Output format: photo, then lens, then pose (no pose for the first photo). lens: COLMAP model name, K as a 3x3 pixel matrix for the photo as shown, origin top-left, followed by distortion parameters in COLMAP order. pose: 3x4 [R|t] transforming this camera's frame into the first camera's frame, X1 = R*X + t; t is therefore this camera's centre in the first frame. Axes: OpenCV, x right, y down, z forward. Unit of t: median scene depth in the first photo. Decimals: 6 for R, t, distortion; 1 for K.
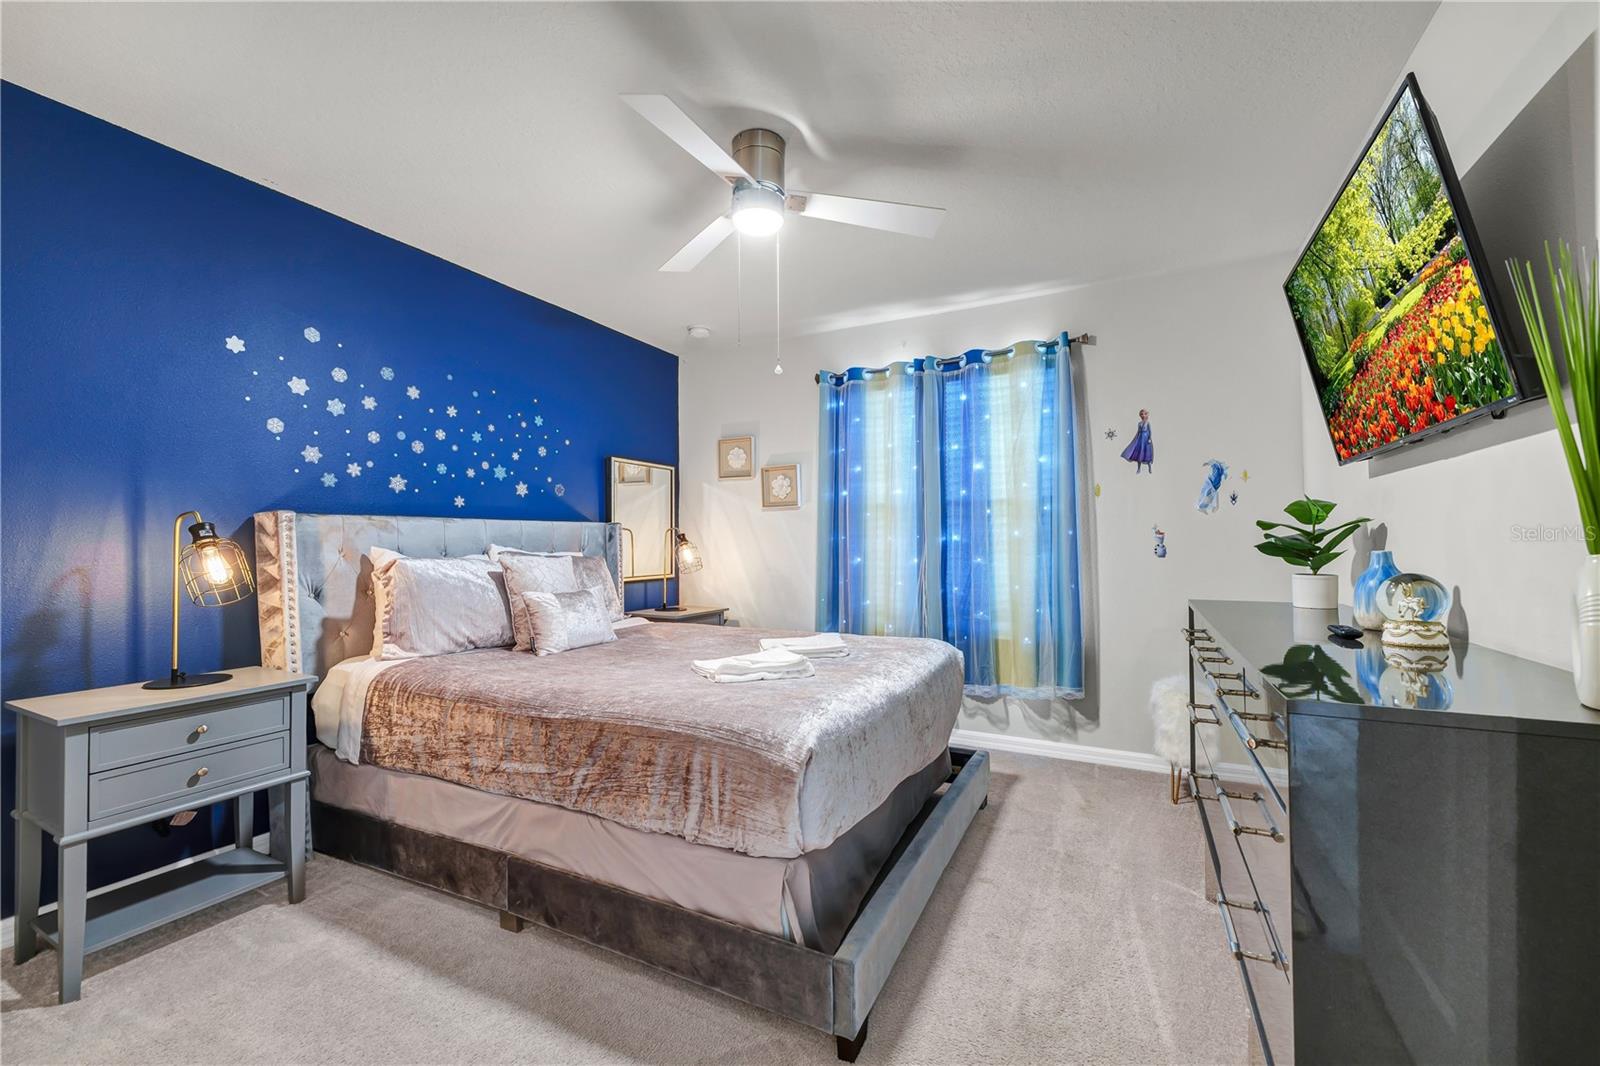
lens RADIAL K [[651.5, 0, 783.1], [0, 651.5, 535.2], [0, 0, 1]] dist [-0.000523, -0.000786]
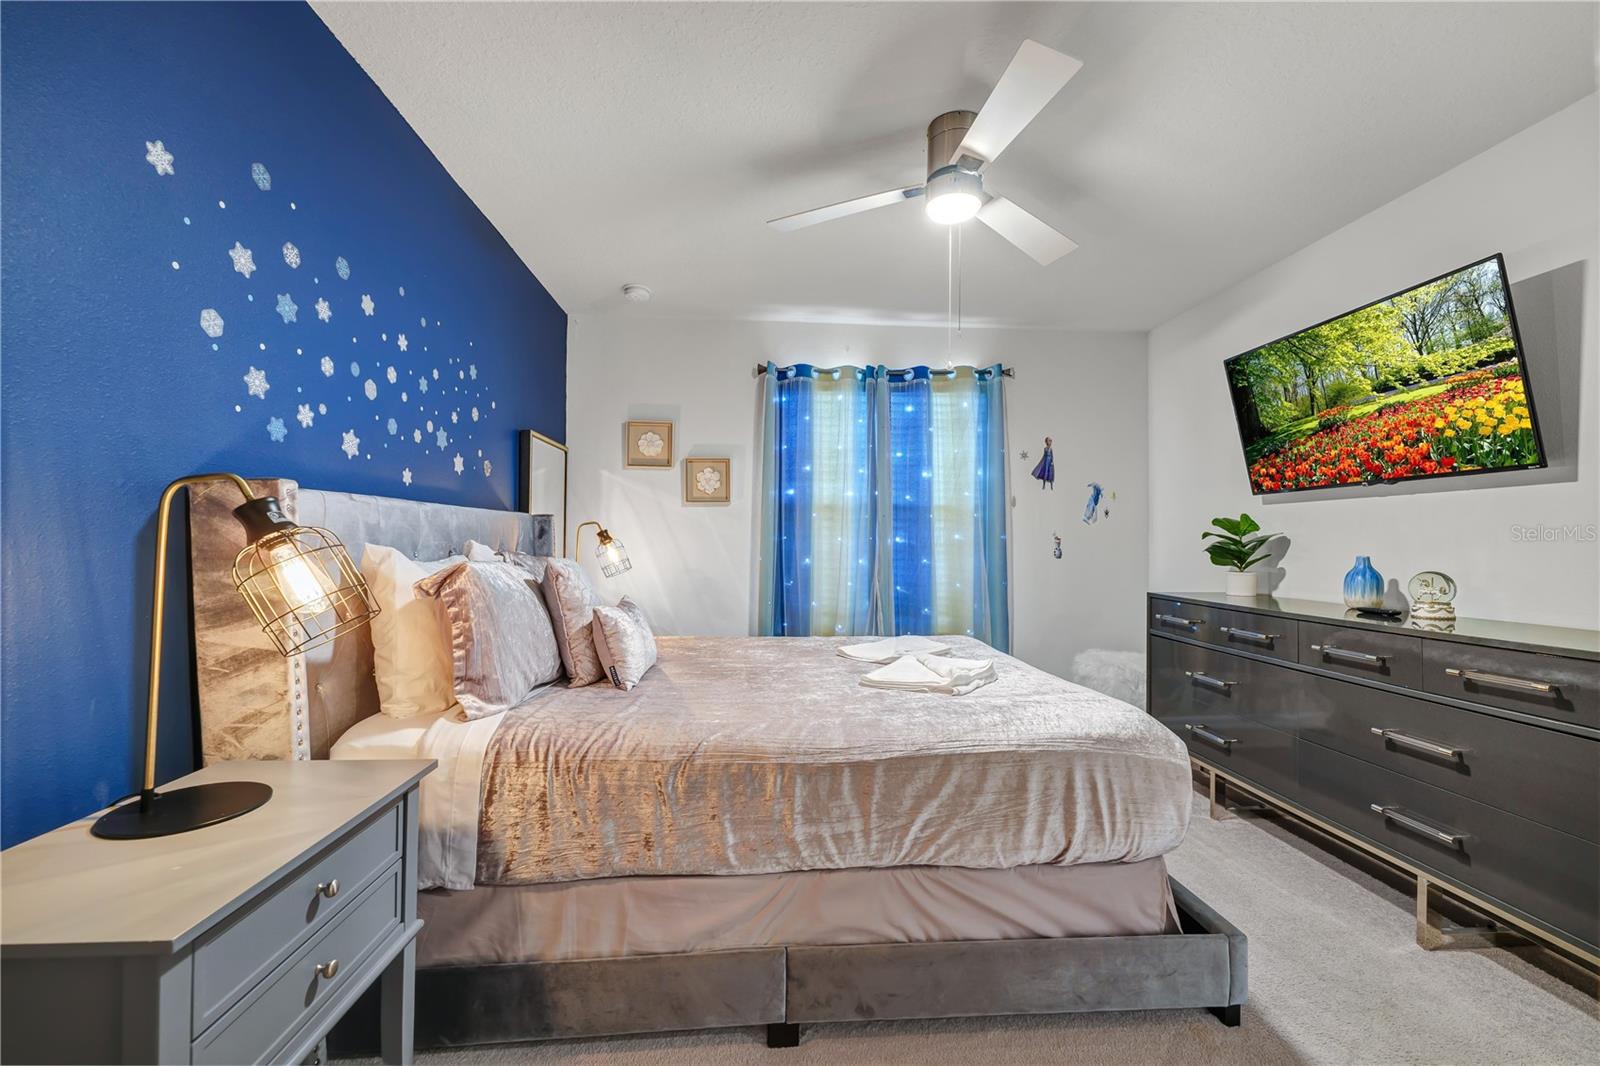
lens RADIAL K [[651.5, 0, 793.3], [0, 651.5, 535.2], [0, 0, 1]] dist [-0.000523, -0.000786]
pose [[0.854140, 0.017509, 0.519748, -0.463050], [-0.018626, 0.999822, -0.003072, 0.003251], [-0.519709, -0.007057, 0.854314, 0.193567]]
